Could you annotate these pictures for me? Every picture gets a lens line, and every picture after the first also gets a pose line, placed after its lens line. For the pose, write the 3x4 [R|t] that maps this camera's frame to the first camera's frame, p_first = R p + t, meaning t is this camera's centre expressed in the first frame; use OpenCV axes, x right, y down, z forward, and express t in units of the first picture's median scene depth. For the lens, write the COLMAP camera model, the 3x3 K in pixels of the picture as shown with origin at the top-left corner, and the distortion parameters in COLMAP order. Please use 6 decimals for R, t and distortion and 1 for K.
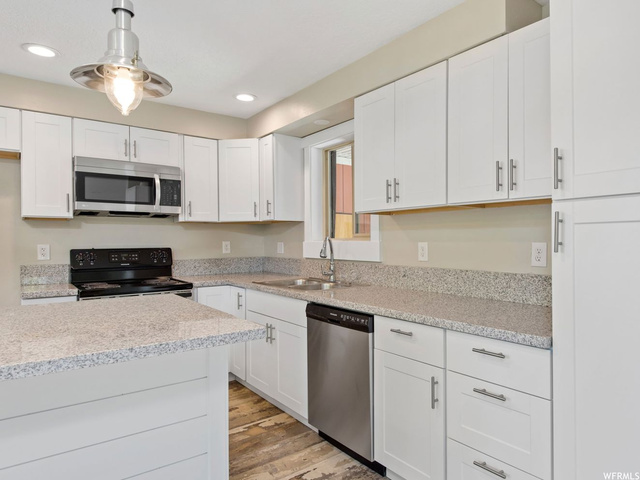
lens RADIAL K [[365.6, 0, 322.9], [0, 365.6, 242.7], [0, 0, 1]] dist [-0.019132, -0.000746]
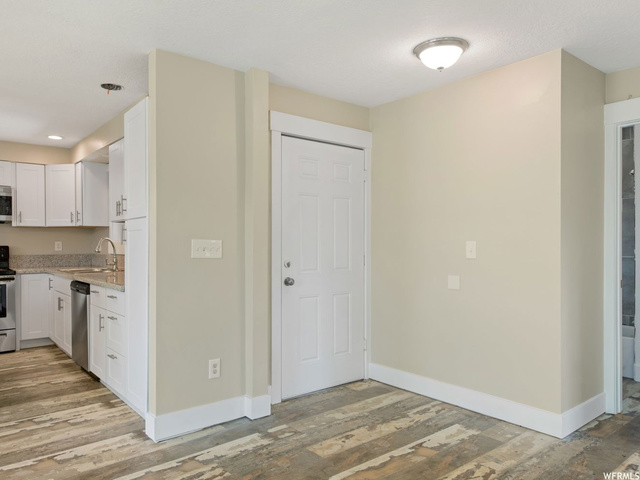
lens RADIAL K [[496.8, 0, 319.0], [0, 496.8, 241.6], [0, 0, 1]] dist [0.027783, -0.004441]
pose [[0.999013, 0.002552, -0.044343, 0.881932], [-0.002862, 0.999972, -0.006942, 0.008266], [0.044324, 0.007062, 0.998992, -0.866477]]
